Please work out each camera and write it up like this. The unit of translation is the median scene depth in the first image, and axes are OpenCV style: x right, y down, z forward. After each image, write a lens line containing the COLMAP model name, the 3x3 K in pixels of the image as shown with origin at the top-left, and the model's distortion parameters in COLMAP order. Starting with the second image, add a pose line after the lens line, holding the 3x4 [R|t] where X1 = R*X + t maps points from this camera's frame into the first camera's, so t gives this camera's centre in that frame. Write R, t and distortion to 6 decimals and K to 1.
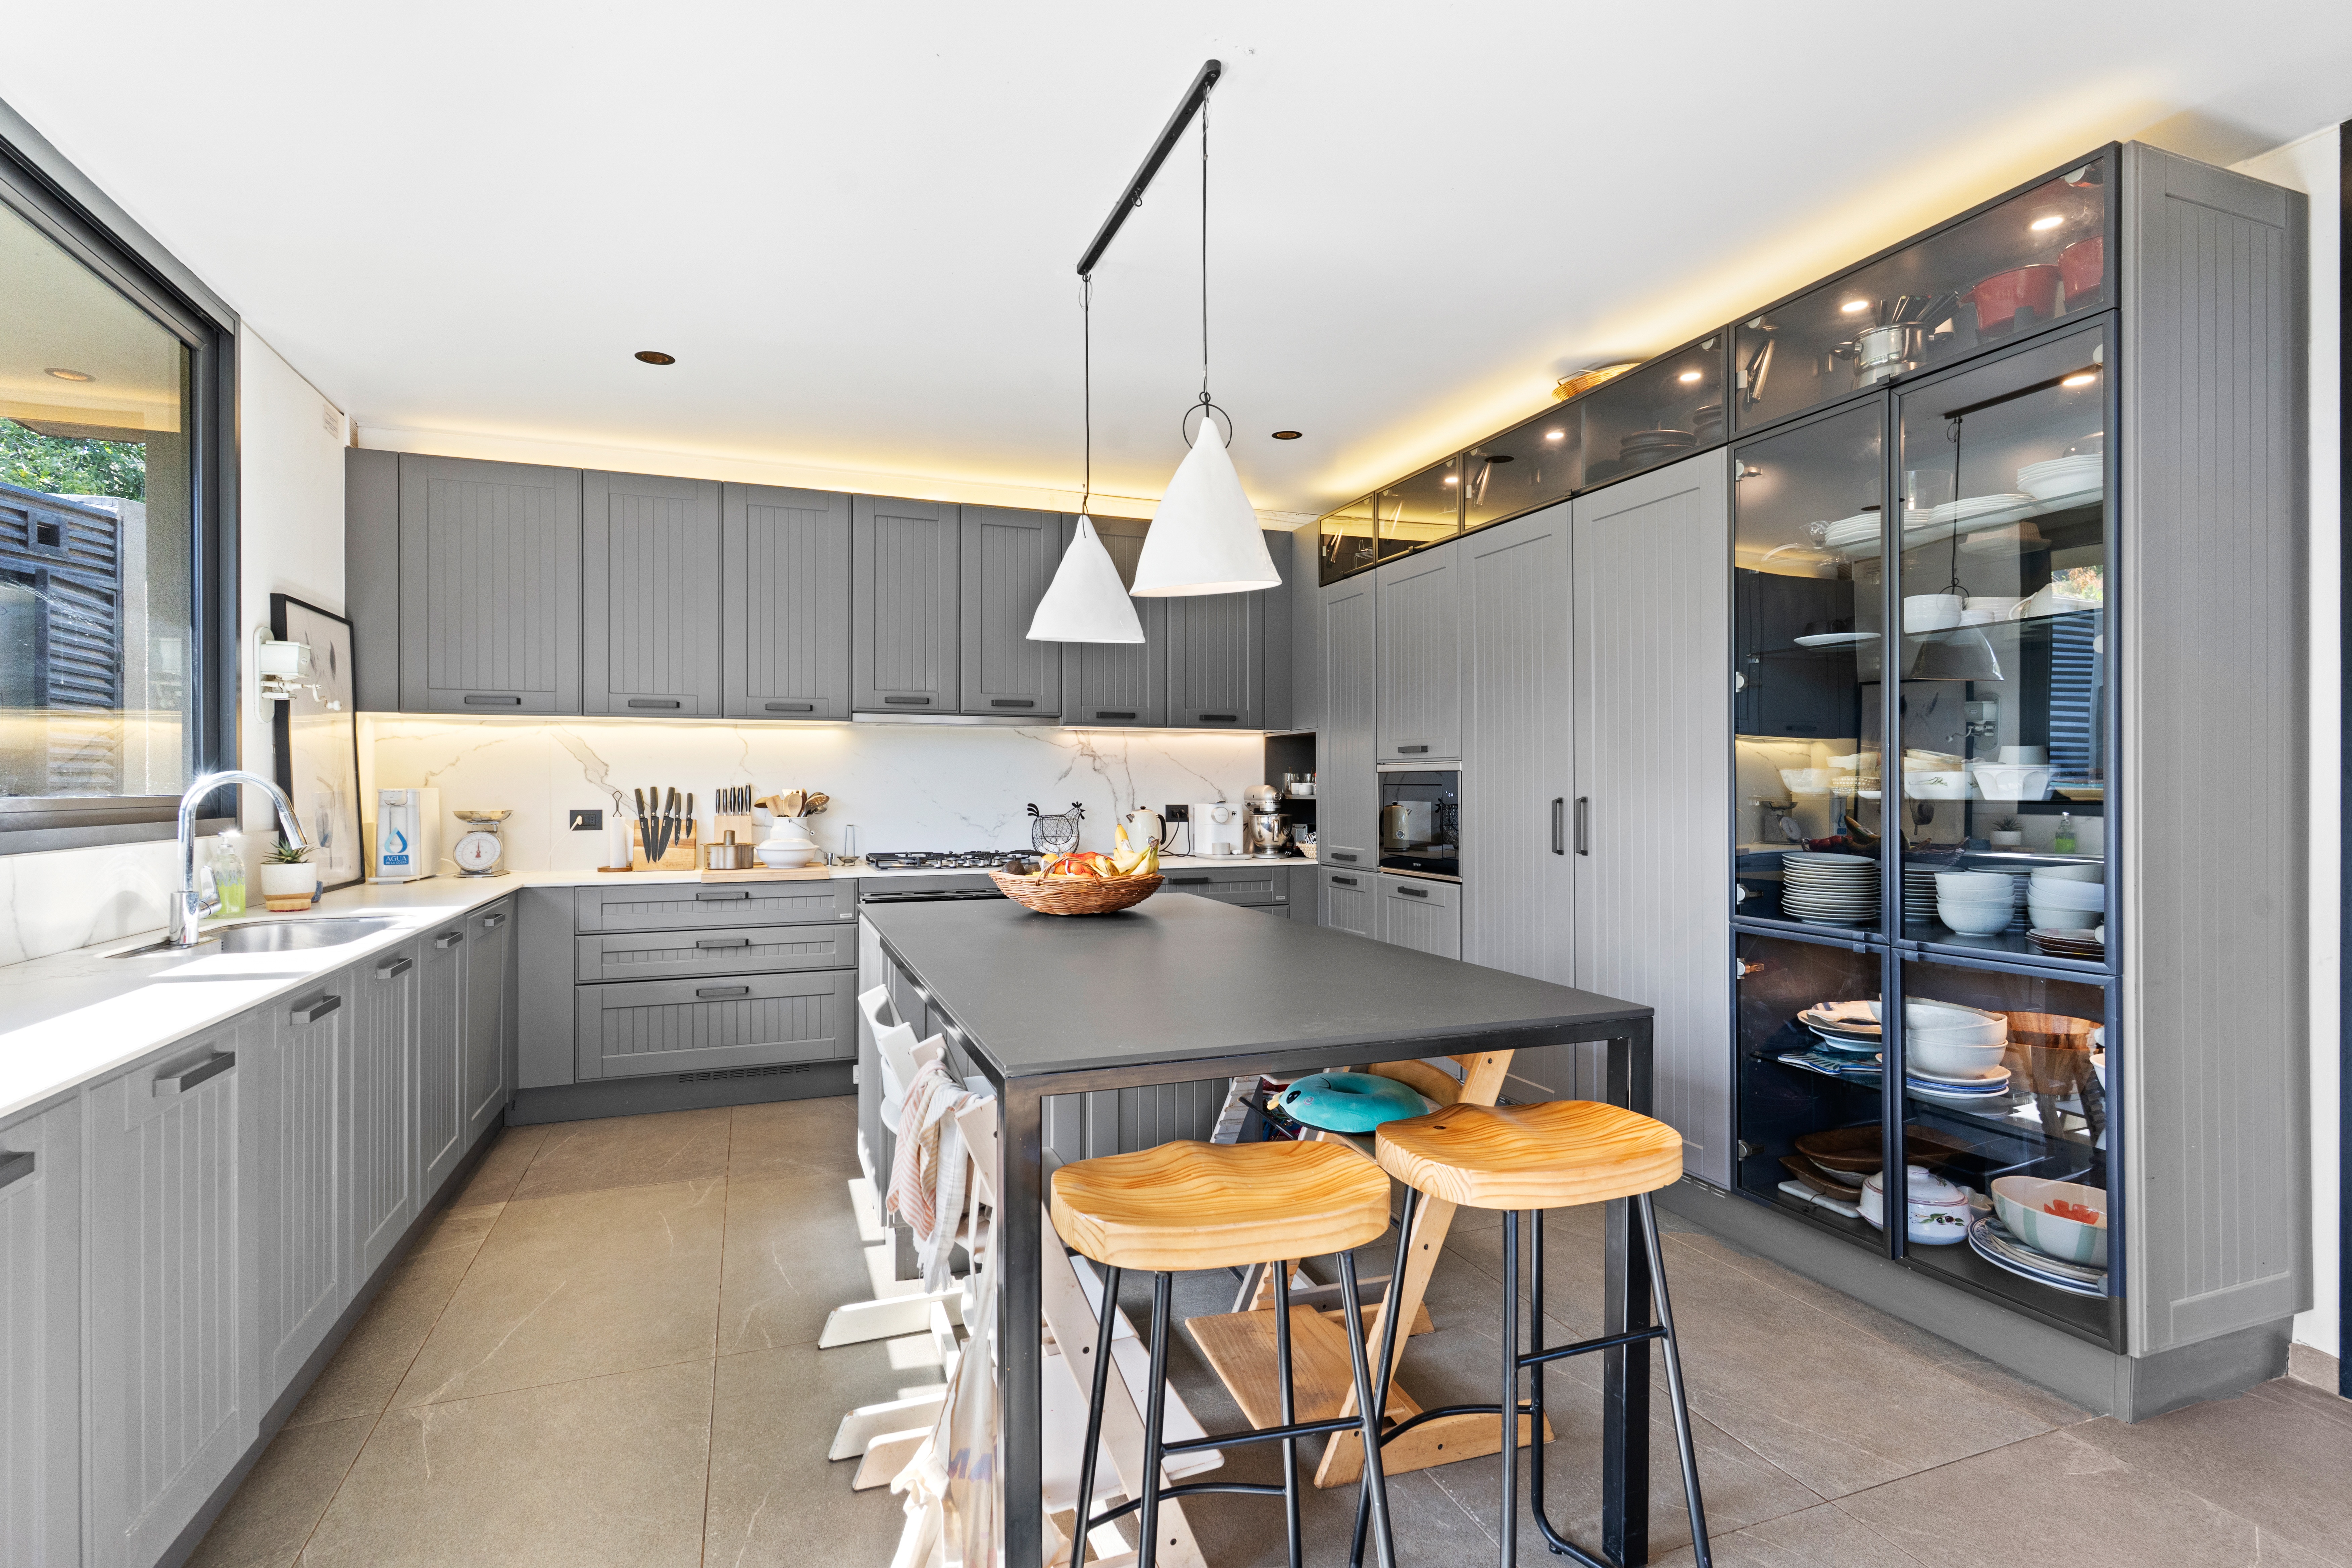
lens RADIAL K [[1137.5, 0, 1174.6], [0, 1137.5, 789.6], [0, 0, 1]] dist [0.002897, -0.000547]
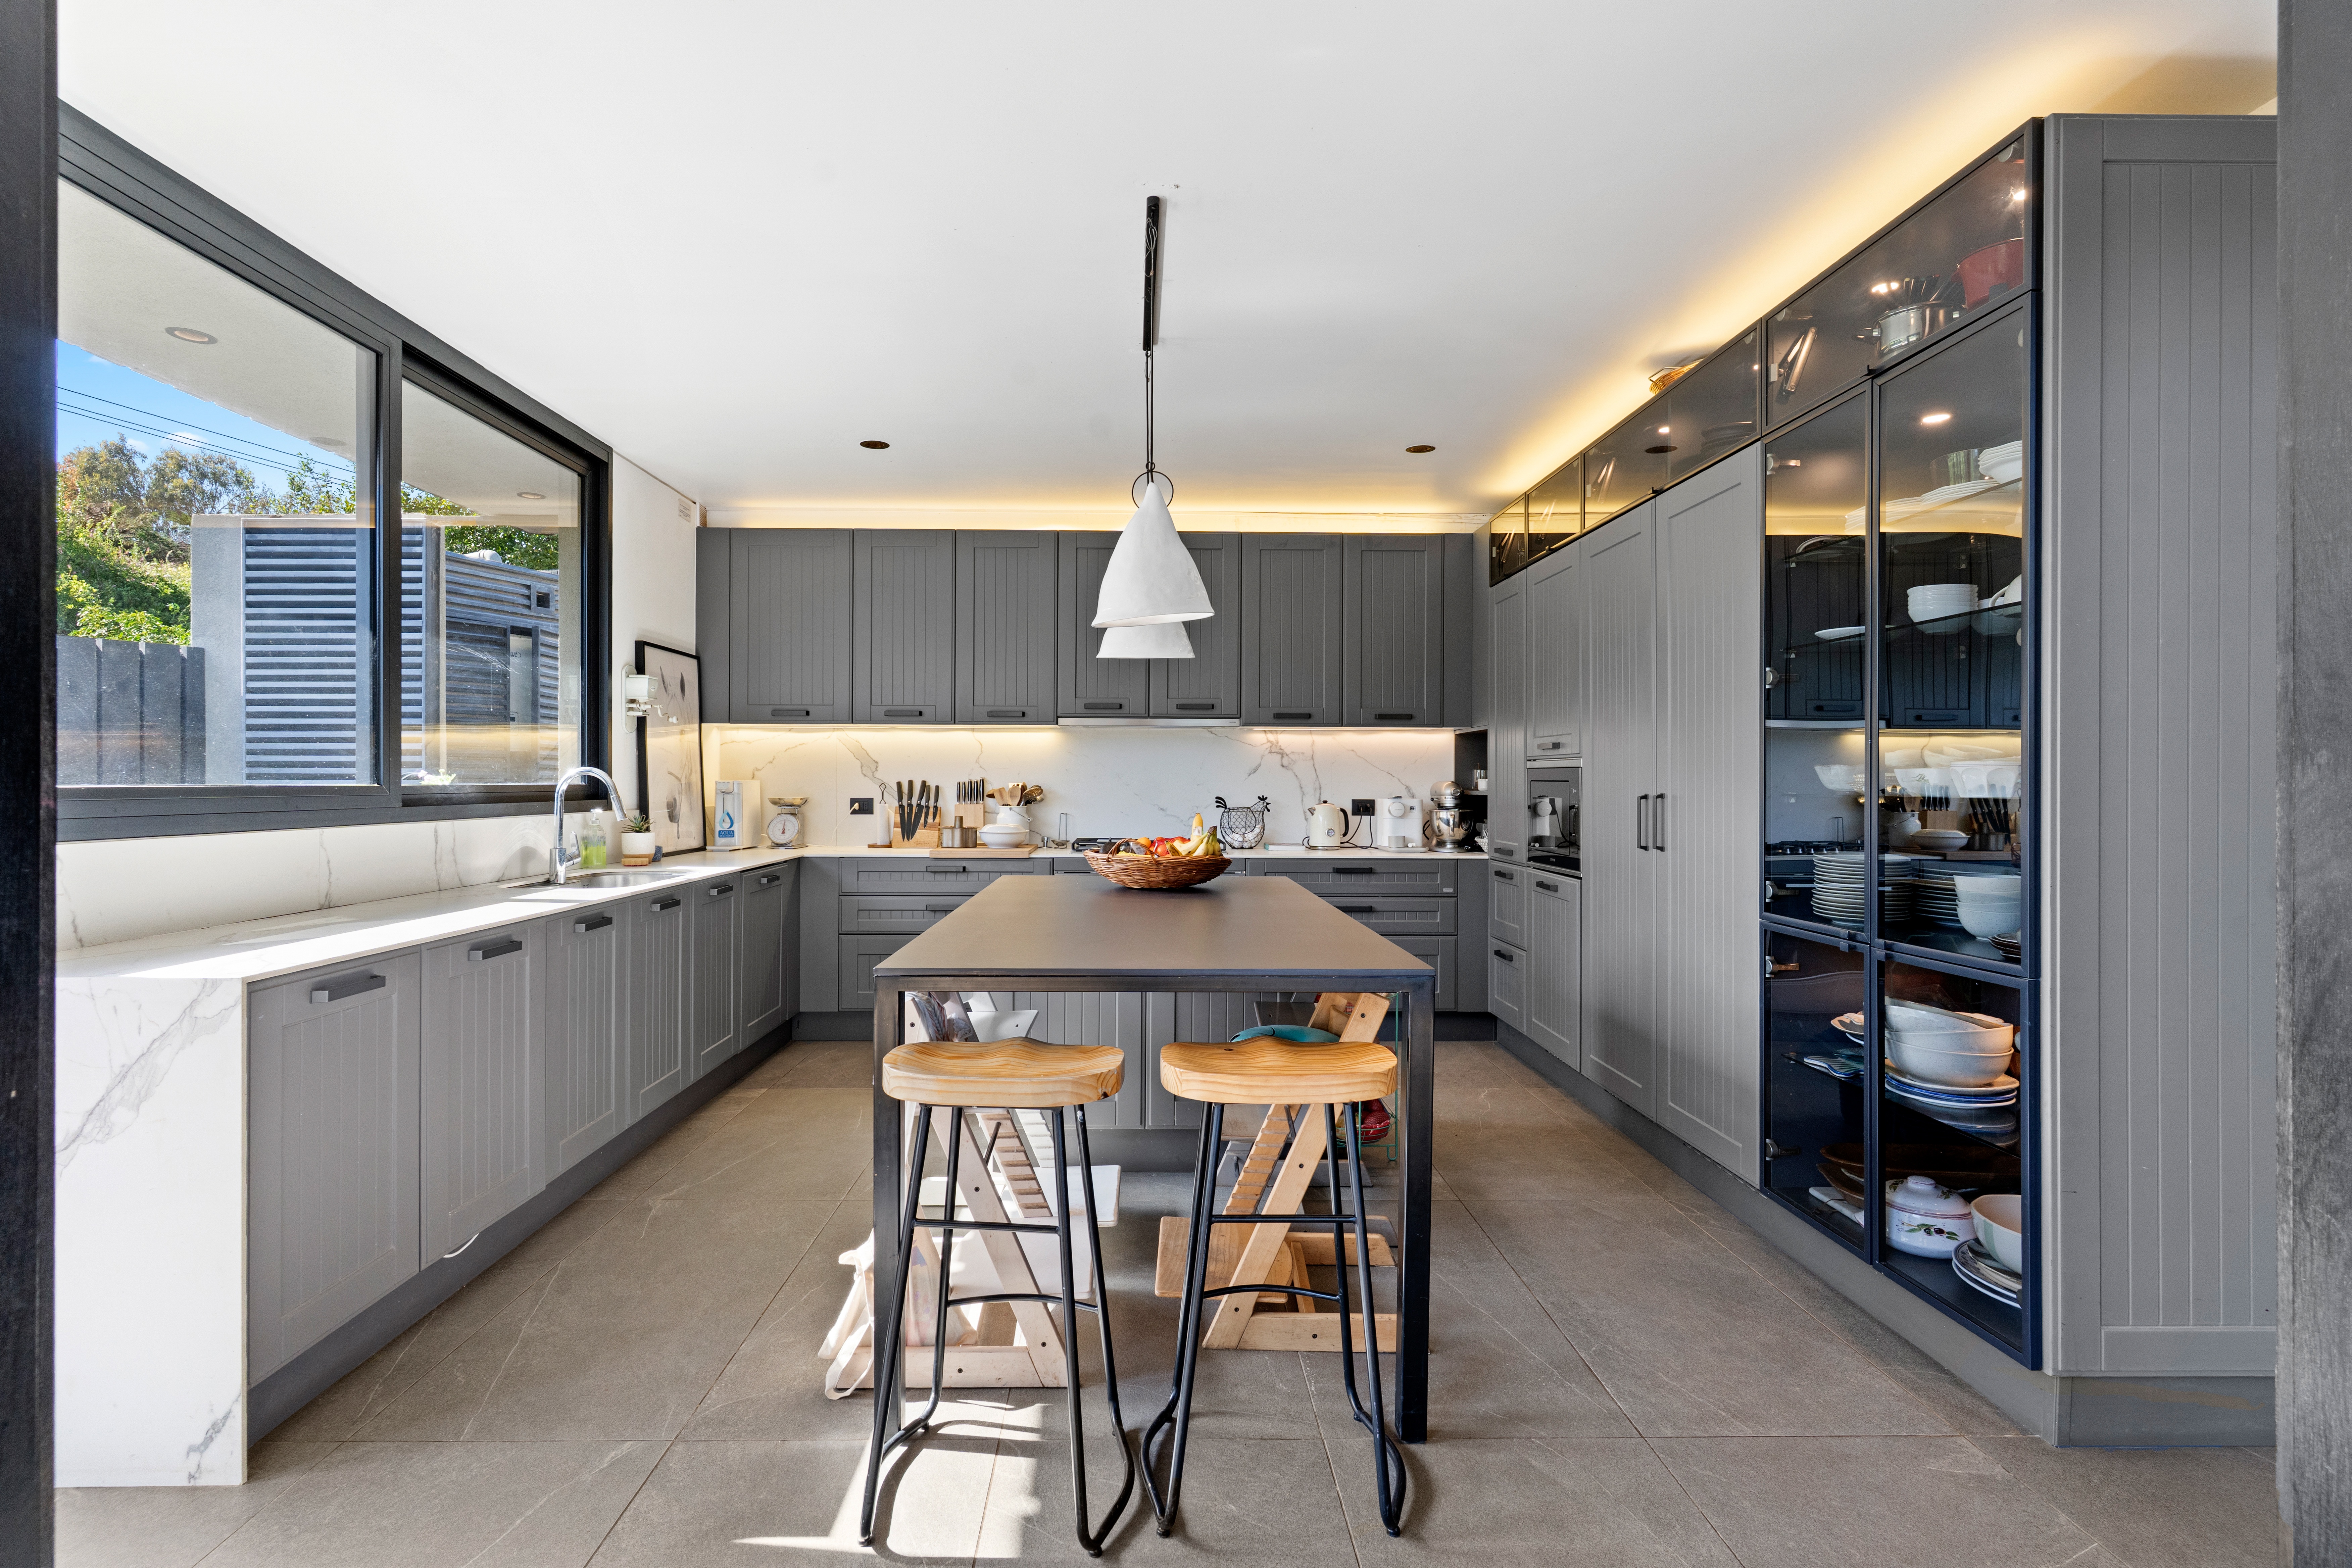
lens RADIAL K [[1153.3, 0, 1137.2], [0, 1153.3, 785.9], [0, 0, 1]] dist [-0.000150, 0.000000]
pose [[0.936812, 0.005780, -0.349786, 0.270937], [-0.005752, 0.999983, 0.001118, 0.001423], [0.349787, 0.000964, 0.936829, -0.109557]]
